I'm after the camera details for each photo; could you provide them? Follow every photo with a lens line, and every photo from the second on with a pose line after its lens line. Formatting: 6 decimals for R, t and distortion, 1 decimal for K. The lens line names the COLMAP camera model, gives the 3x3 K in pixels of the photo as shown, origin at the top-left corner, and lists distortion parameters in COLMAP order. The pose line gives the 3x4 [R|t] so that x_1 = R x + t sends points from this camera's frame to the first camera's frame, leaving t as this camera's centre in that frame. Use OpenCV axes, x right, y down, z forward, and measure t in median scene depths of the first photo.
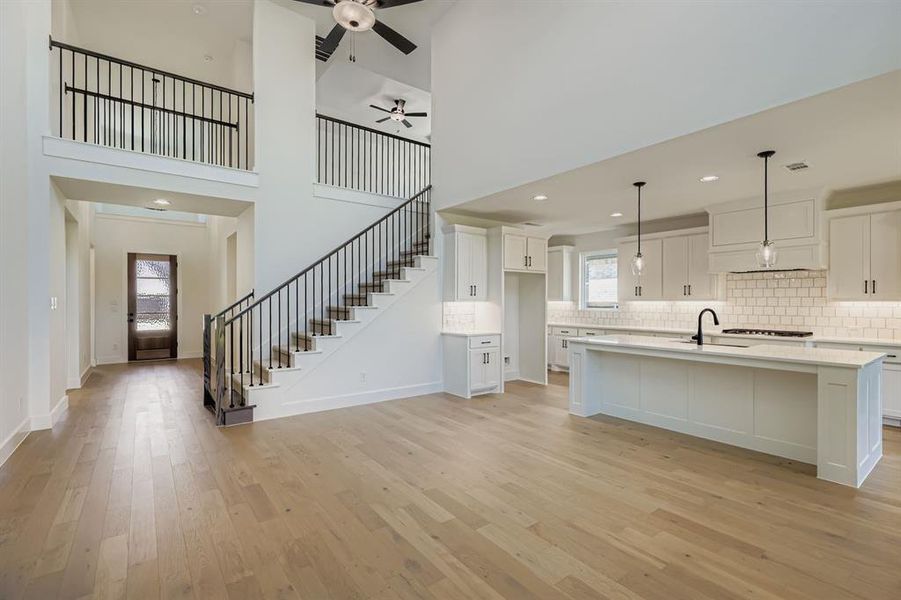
lens RADIAL K [[410.4, 0, 457.8], [0, 410.4, 300.0], [0, 0, 1]] dist [0.001579, 0.000125]
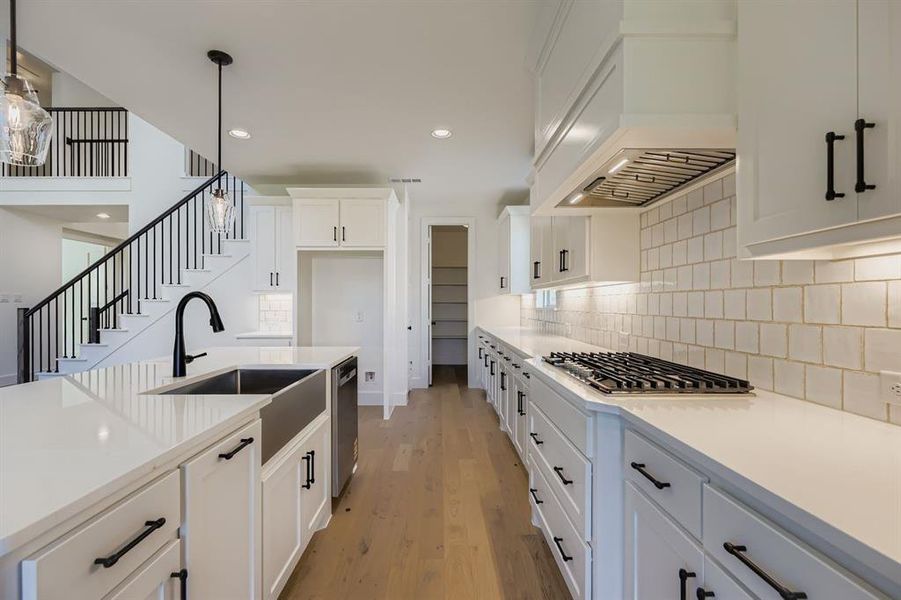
lens RADIAL K [[405.6, 0, 457.8], [0, 405.6, 304.5], [0, 0, 1]] dist [-0.002294, -0.000580]
pose [[0.808197, -0.002014, -0.588908, 1.020101], [0.004044, 0.999990, 0.002129, 0.032639], [0.588898, -0.004102, 0.808197, 0.784372]]
